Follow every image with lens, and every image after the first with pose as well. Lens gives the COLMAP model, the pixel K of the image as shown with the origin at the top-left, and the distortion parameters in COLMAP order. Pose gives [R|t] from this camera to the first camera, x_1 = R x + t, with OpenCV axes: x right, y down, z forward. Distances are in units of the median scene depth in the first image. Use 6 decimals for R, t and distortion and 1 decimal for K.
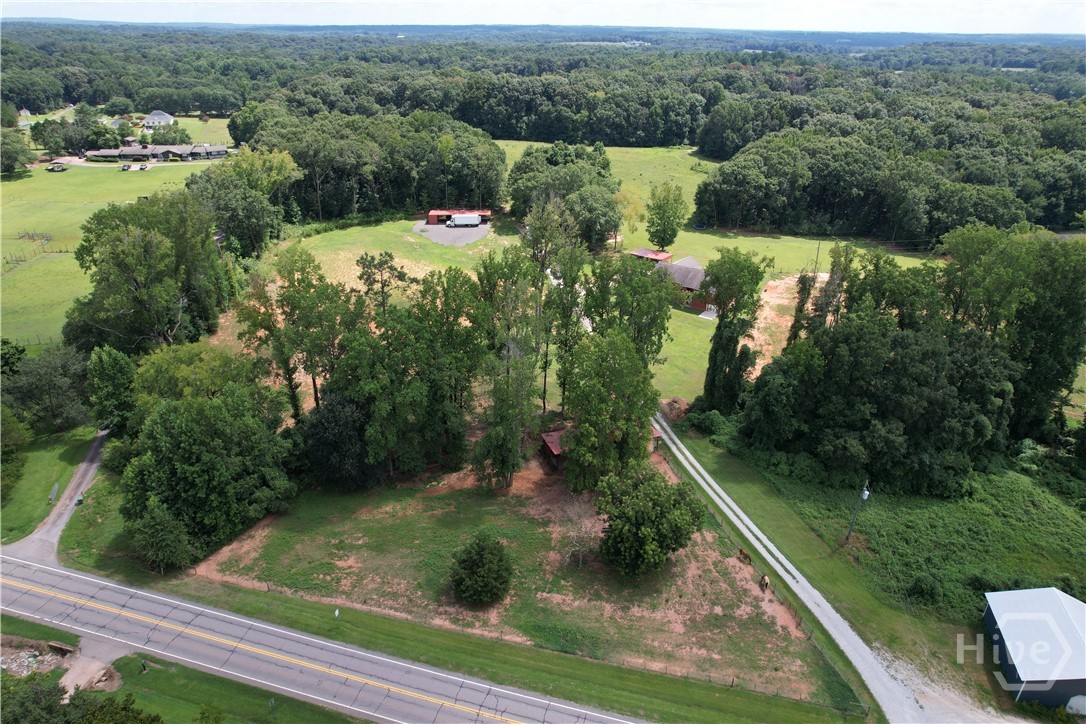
lens RADIAL K [[693.1, 0, 544.9], [0, 693.1, 364.1], [0, 0, 1]] dist [-0.087035, 0.077392]
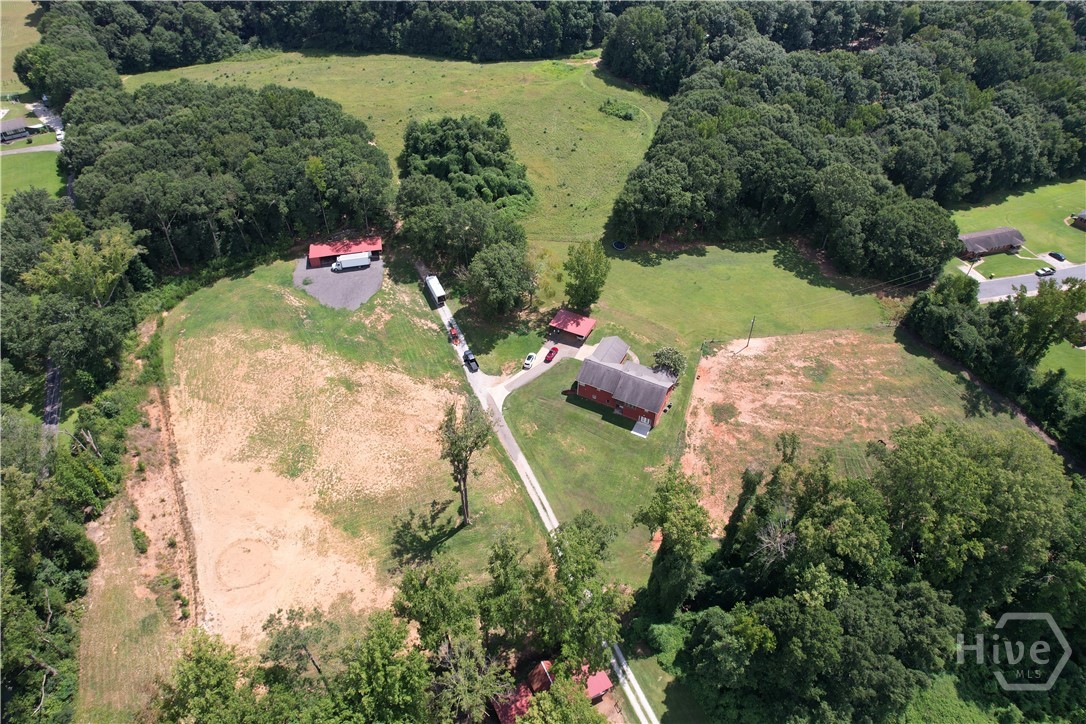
lens RADIAL K [[693.1, 0, 544.9], [0, 693.1, 364.1], [0, 0, 1]] dist [-0.087035, 0.077392]
pose [[0.986649, -0.116080, 0.114235, 0.007609], [0.076440, 0.949425, 0.304547, -0.323349], [-0.143810, -0.291749, 0.945622, 0.112168]]
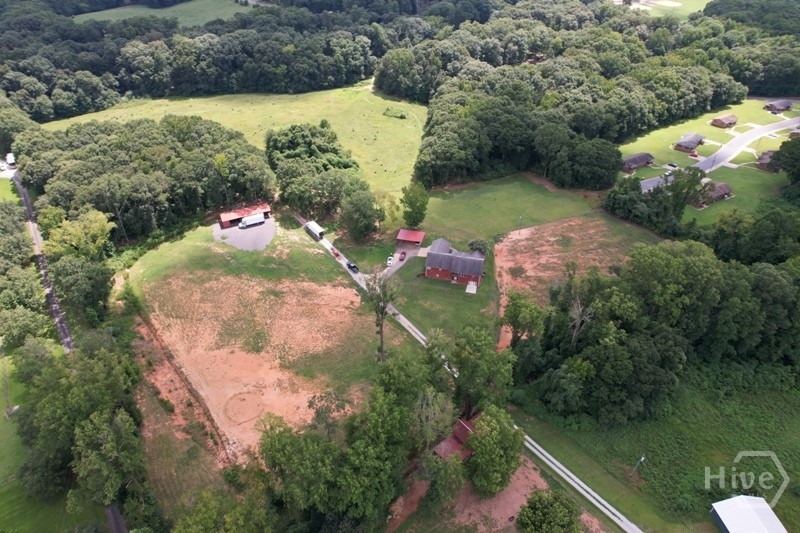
lens RADIAL K [[510.6, 0, 401.4], [0, 510.6, 268.0], [0, 0, 1]] dist [-0.087035, 0.077392]
pose [[0.925011, -0.244494, 0.290823, -0.152867], [0.180942, 0.956546, 0.228649, -0.282841], [-0.334089, -0.158881, 0.929054, 0.022540]]
